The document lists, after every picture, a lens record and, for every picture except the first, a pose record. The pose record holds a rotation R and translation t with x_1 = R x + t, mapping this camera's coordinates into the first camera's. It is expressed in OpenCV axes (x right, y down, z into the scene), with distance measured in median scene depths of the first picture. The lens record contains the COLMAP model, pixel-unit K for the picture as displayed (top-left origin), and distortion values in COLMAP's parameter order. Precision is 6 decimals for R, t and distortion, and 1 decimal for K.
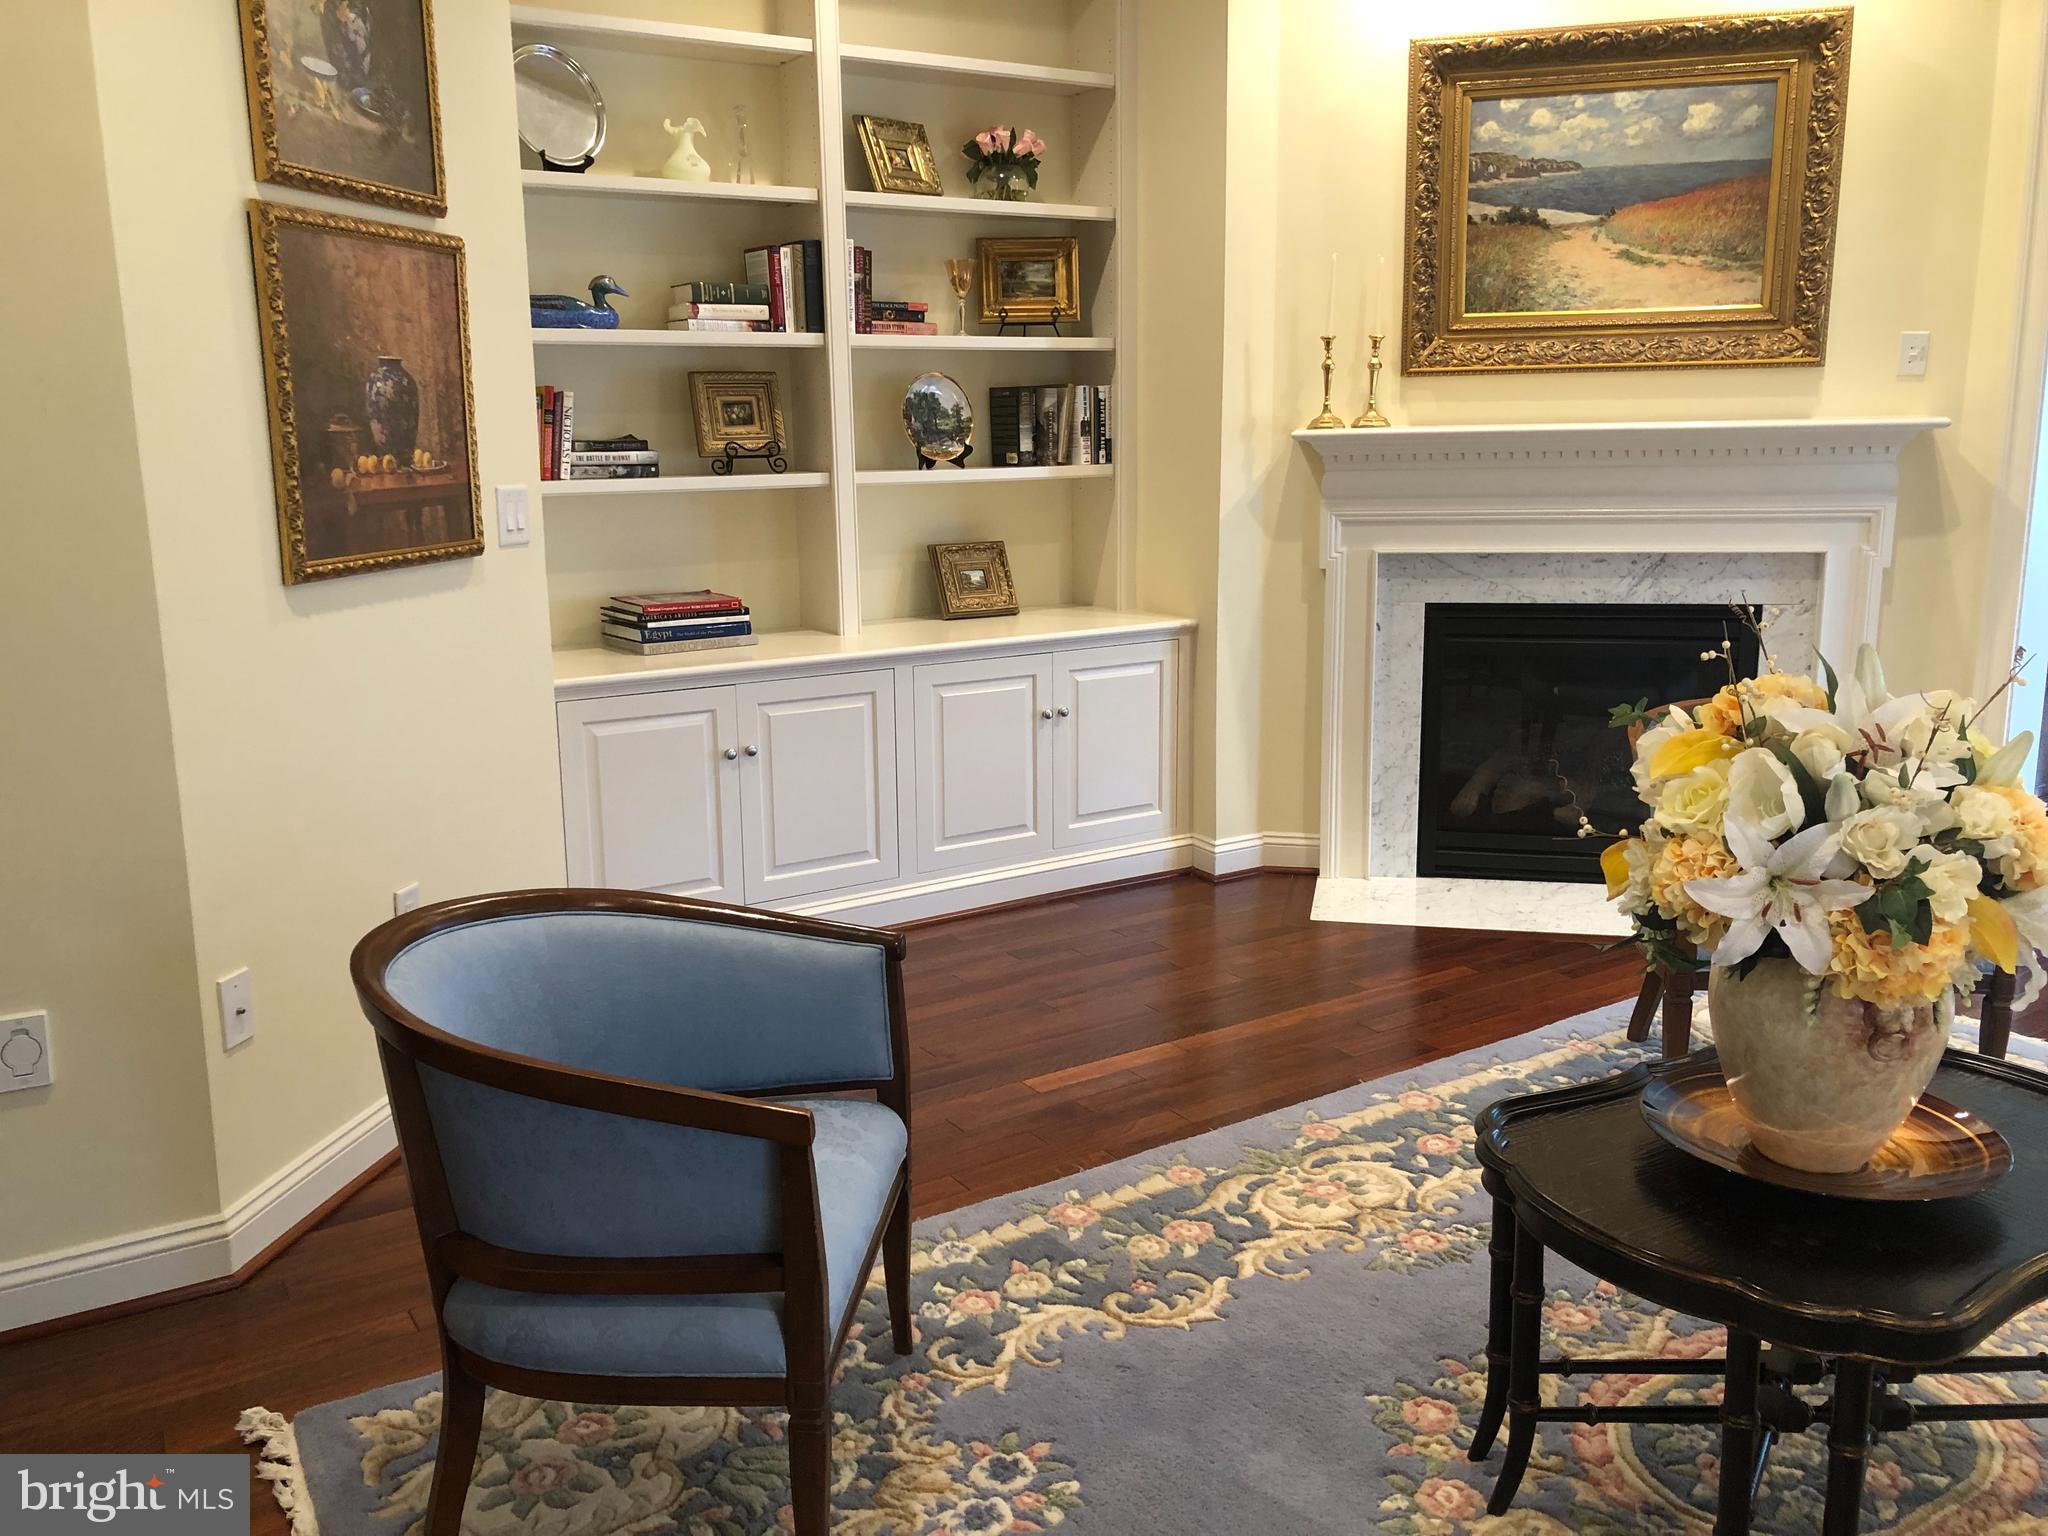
lens RADIAL K [[1681.1, 0, 1013.5], [0, 1681.1, 764.8], [0, 0, 1]] dist [0.061546, -0.120820]
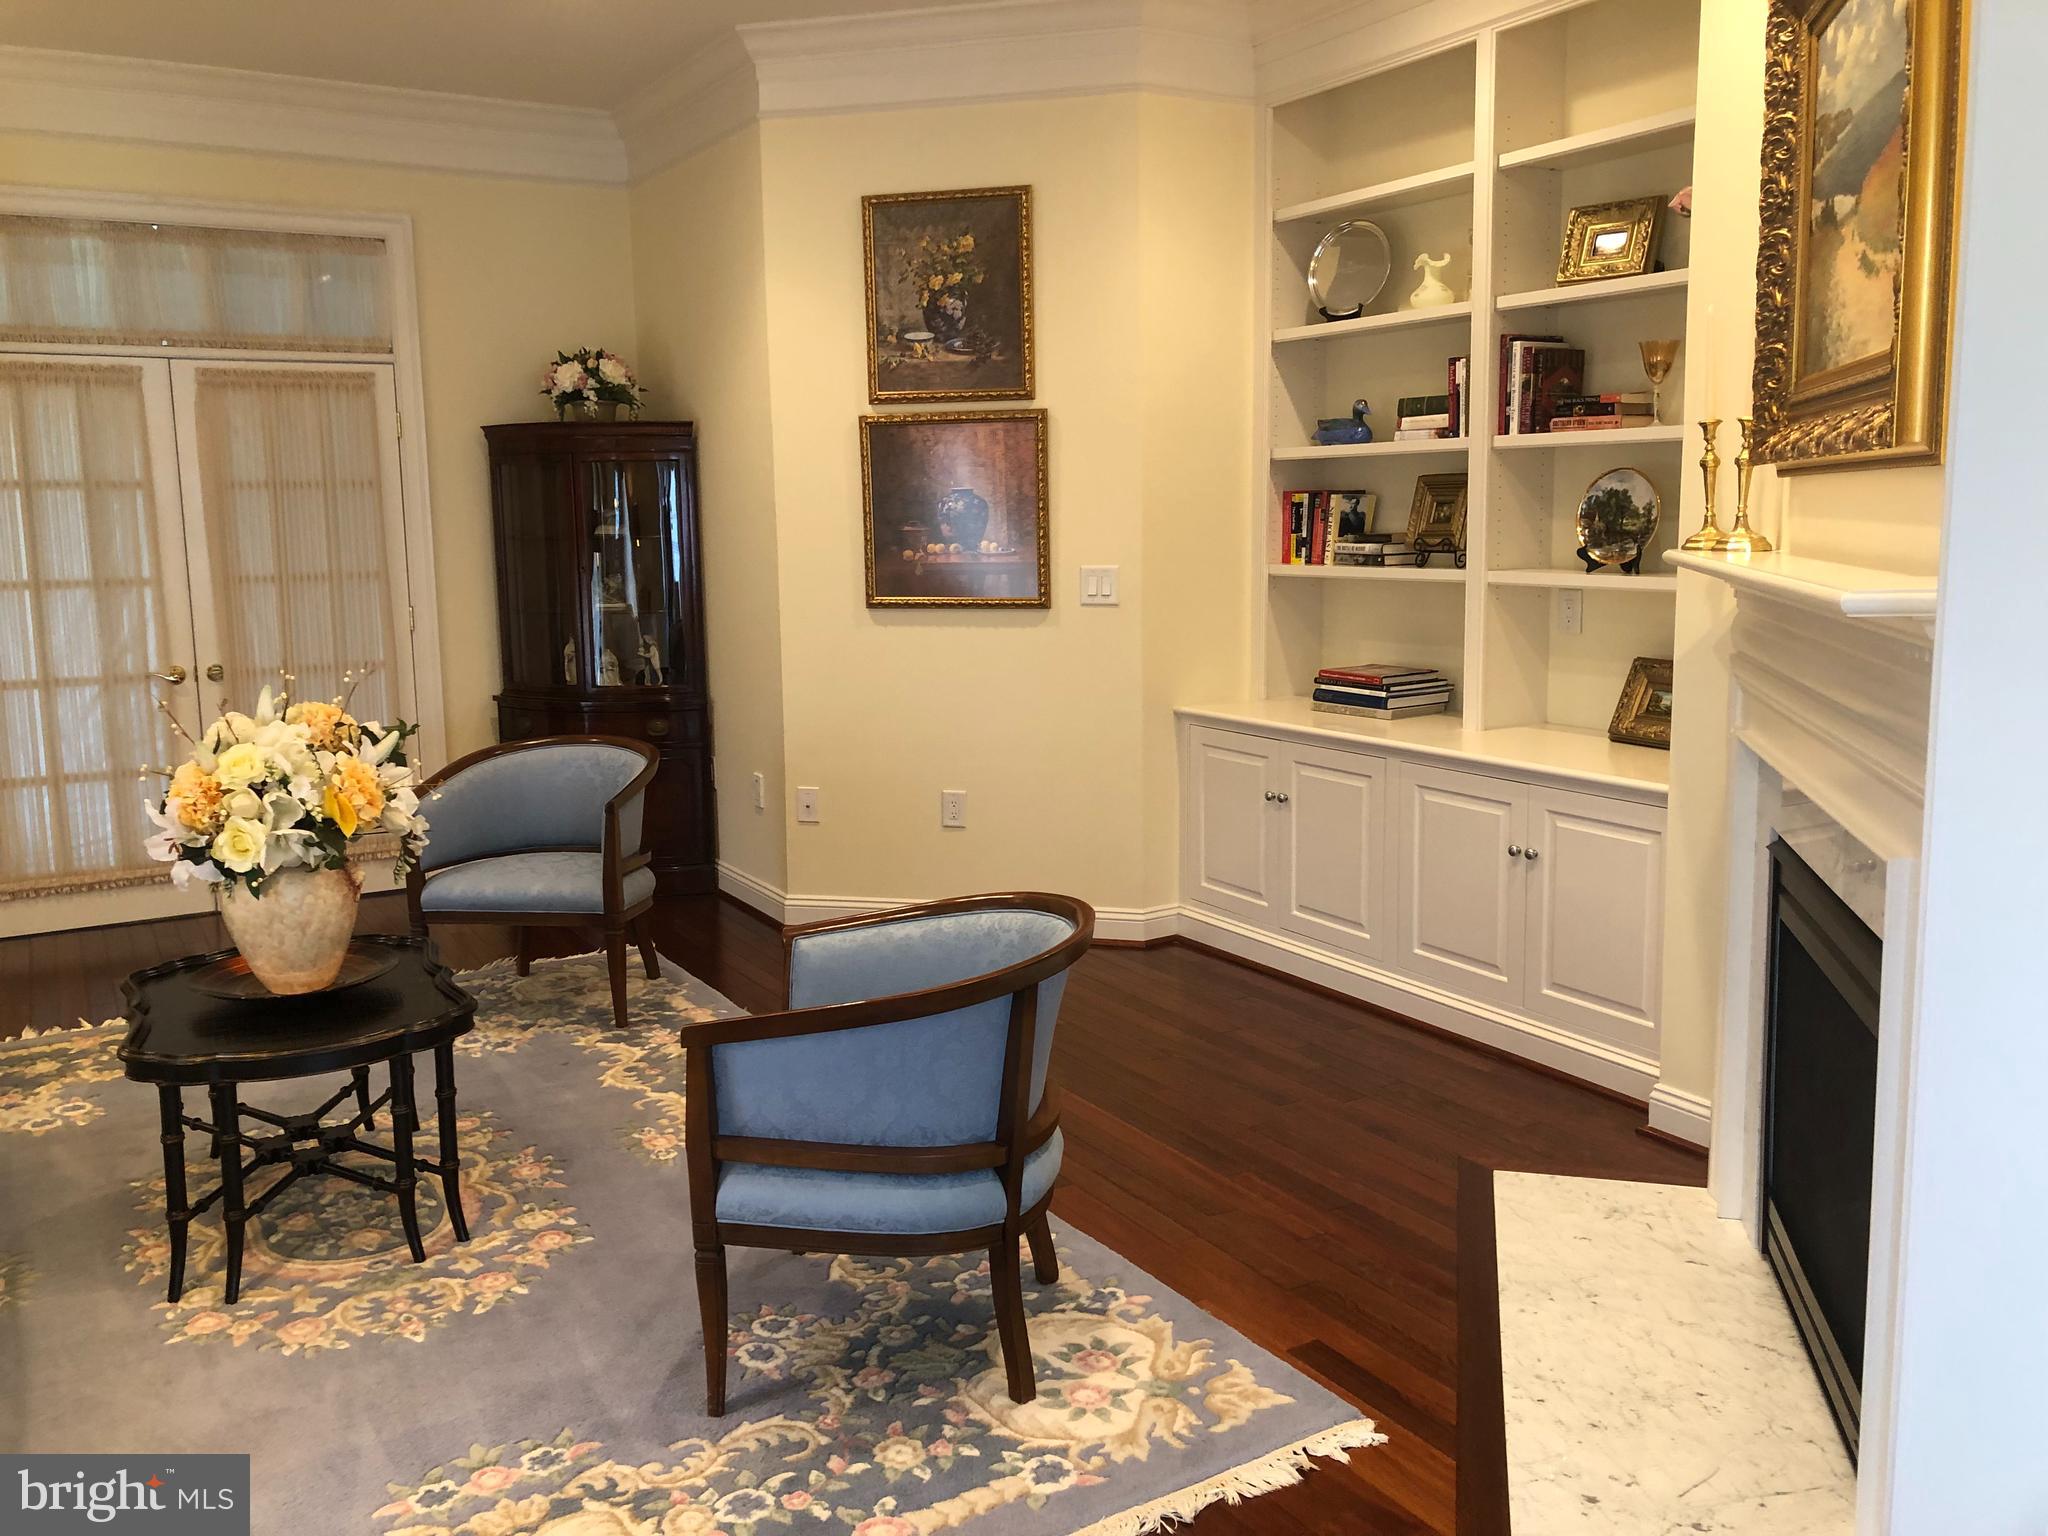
lens RADIAL K [[1681.1, 0, 1013.5], [0, 1681.1, 764.8], [0, 0, 1]] dist [0.061546, -0.120820]
pose [[-0.051275, 0.167749, -0.984495, 1.343126], [-0.183707, 0.967386, 0.174402, -0.268456], [0.981643, 0.189801, -0.018786, 1.102802]]
